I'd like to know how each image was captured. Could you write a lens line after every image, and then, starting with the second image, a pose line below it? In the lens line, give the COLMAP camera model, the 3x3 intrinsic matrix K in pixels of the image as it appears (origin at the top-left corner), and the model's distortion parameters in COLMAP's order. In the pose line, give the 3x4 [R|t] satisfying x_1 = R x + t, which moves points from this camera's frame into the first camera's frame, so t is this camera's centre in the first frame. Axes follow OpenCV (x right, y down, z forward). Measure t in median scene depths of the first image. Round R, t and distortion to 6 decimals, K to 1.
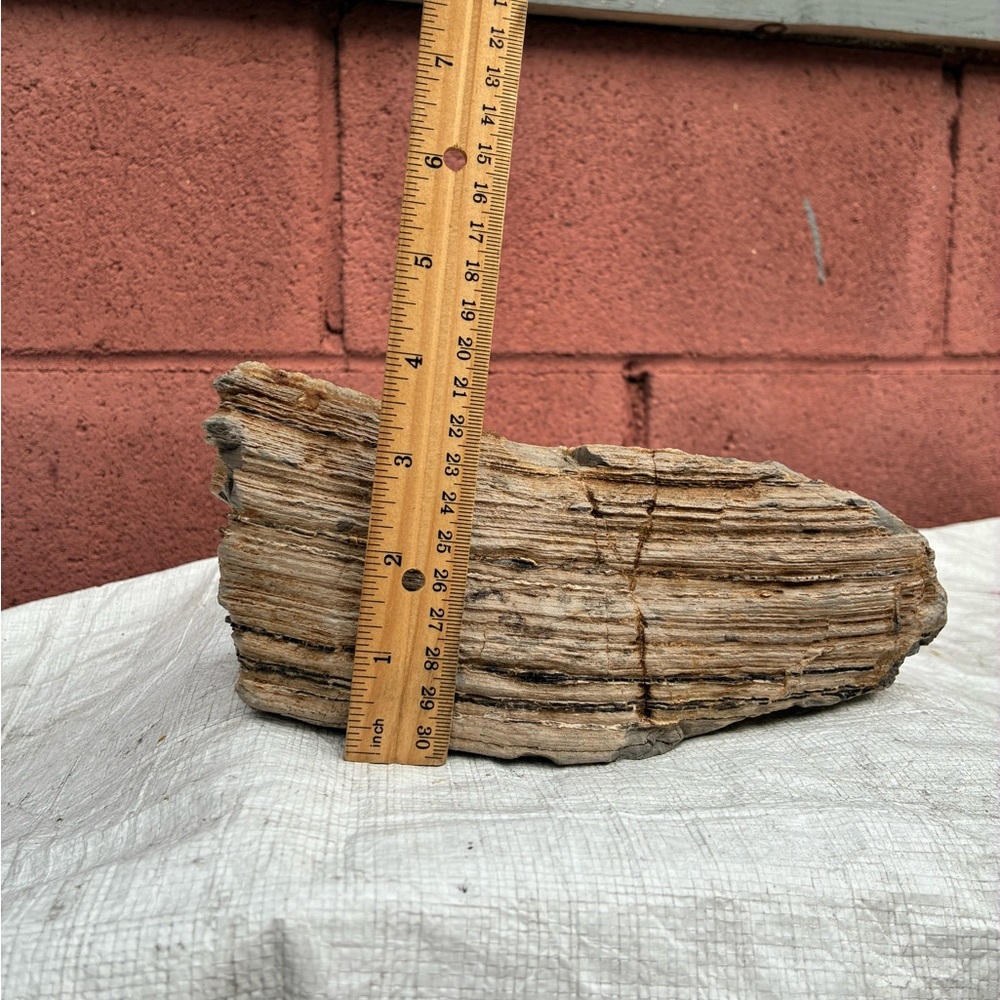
lens RADIAL K [[1057.1, 0, 500.2], [0, 1057.1, 479.0], [0, 0, 1]] dist [0.036893, 0.003821]
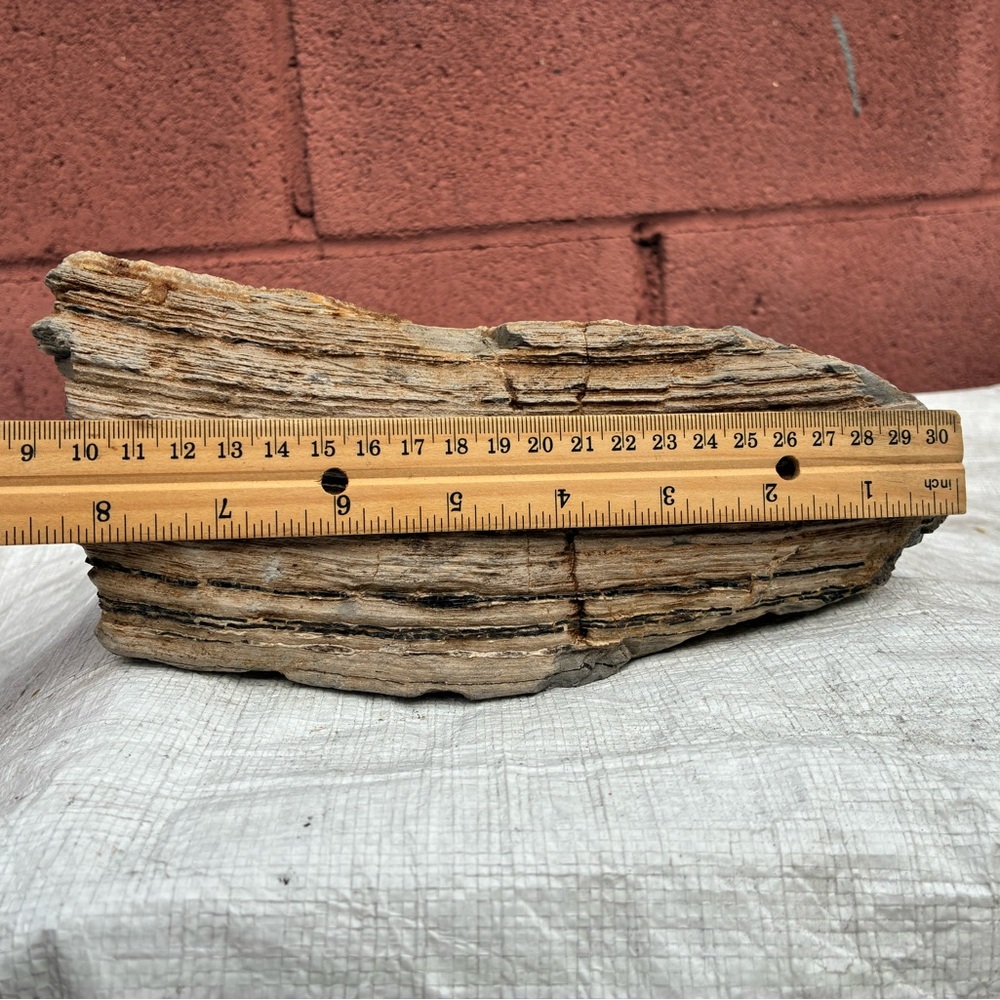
lens RADIAL K [[1057.1, 0, 500.2], [0, 1057.1, 479.0], [0, 0, 1]] dist [0.036893, 0.003821]
pose [[0.994626, -0.059656, -0.084616, 0.143374], [0.068495, 0.992033, 0.105733, 0.002058], [0.077634, -0.110961, 0.990788, 0.152504]]
